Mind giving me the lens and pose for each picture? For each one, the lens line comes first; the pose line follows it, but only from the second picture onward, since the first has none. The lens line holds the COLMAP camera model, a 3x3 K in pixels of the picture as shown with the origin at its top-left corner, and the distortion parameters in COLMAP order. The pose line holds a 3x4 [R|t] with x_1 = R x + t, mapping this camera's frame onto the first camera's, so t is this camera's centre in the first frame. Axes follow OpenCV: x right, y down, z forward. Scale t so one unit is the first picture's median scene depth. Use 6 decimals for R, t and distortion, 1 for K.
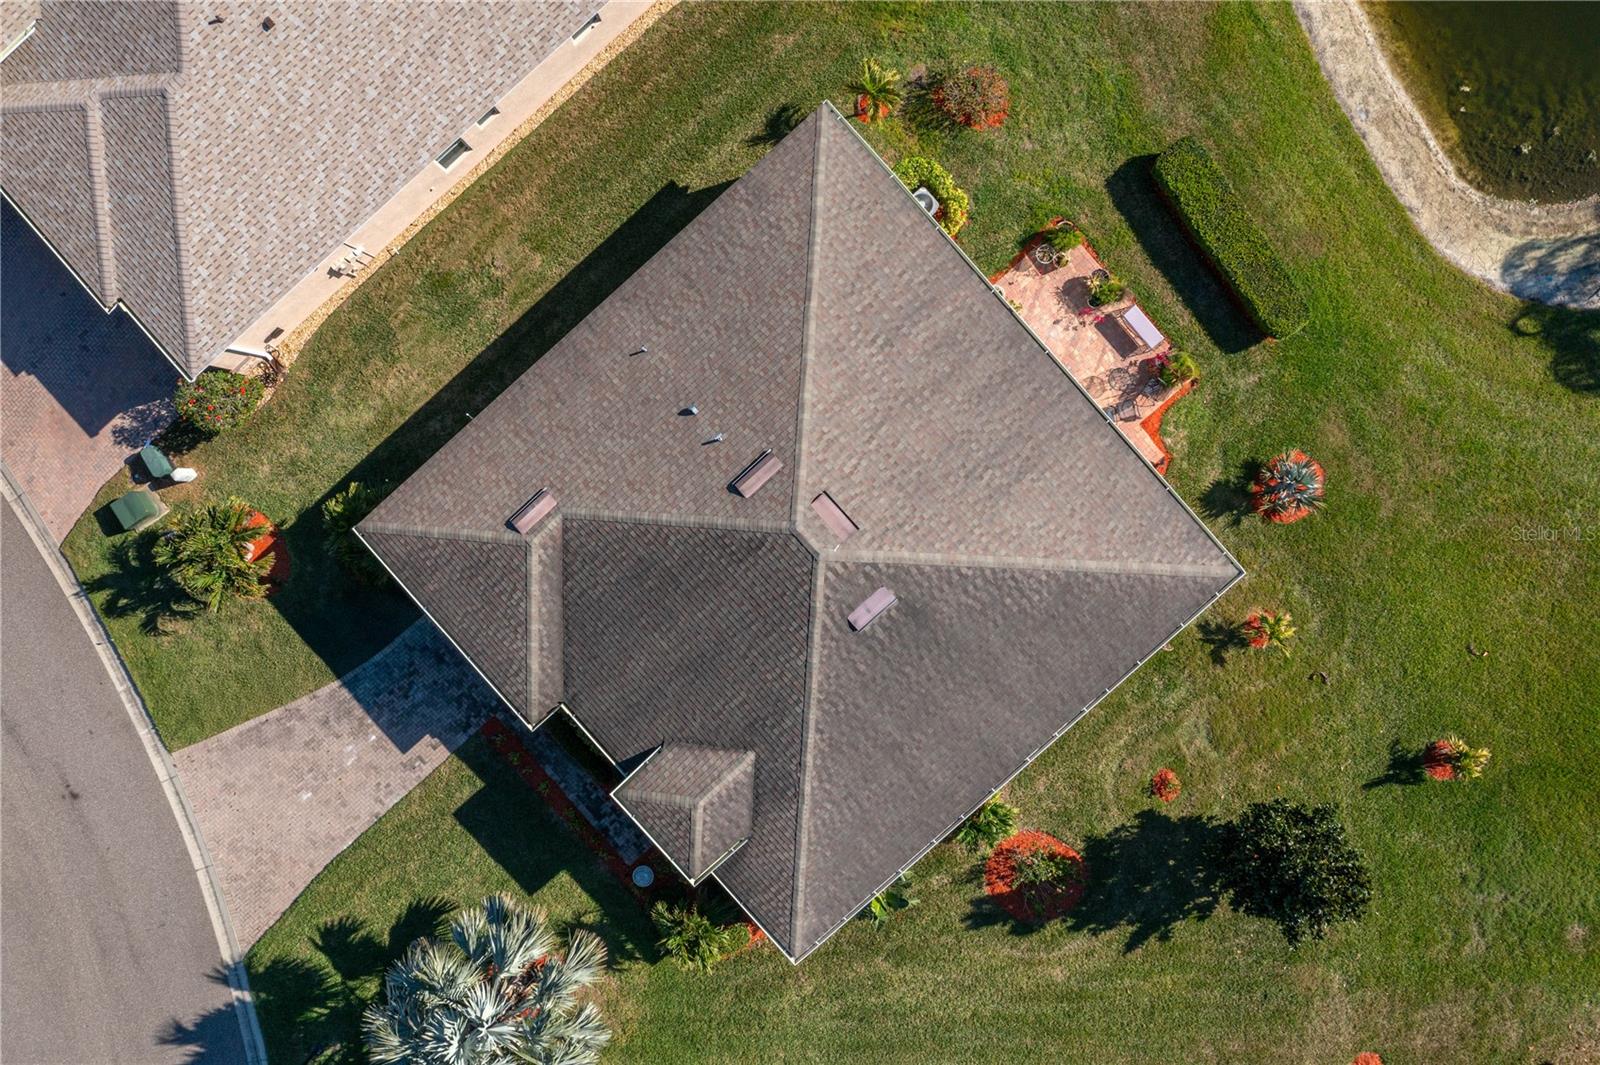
lens RADIAL K [[1307.4, 0, 801.2], [0, 1307.4, 491.7], [0, 0, 1]] dist [-0.002269, 0.000791]
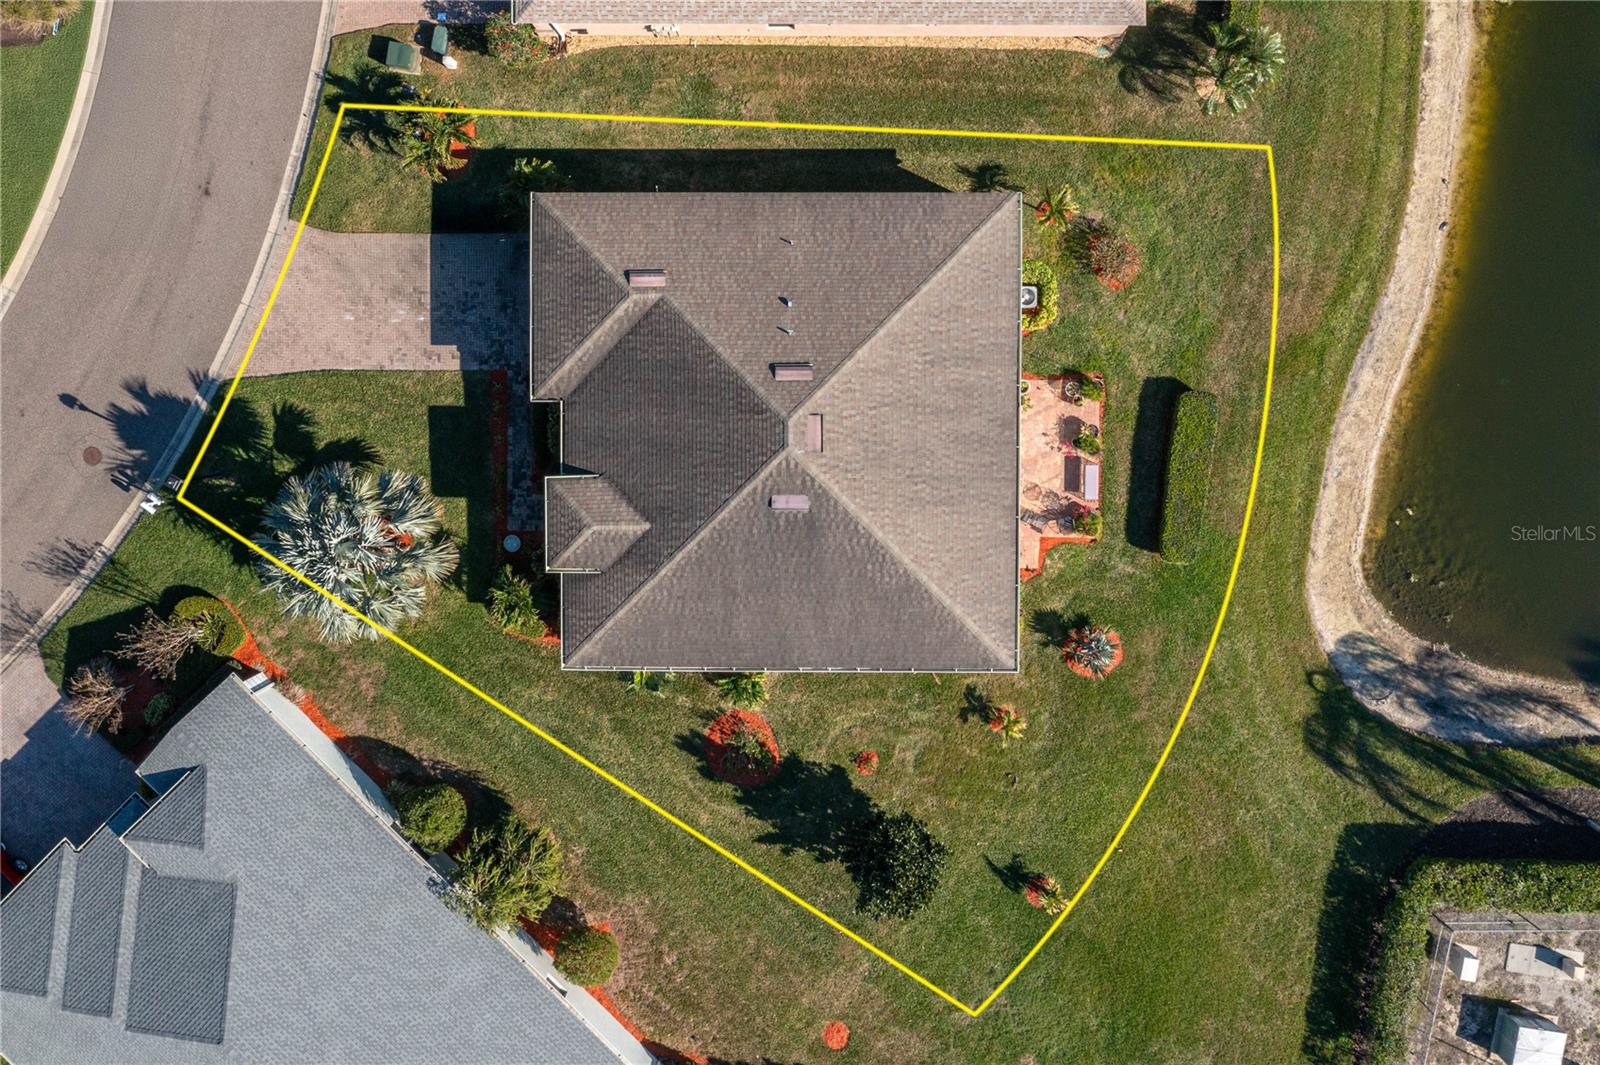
lens RADIAL K [[1307.4, 0, 801.2], [0, 1307.4, 491.7], [0, 0, 1]] dist [-0.002269, 0.000791]
pose [[0.746211, 0.663468, 0.054583, -0.014927], [-0.665708, 0.743867, 0.059110, -0.005082], [-0.001385, -0.080445, 0.996758, -0.276616]]
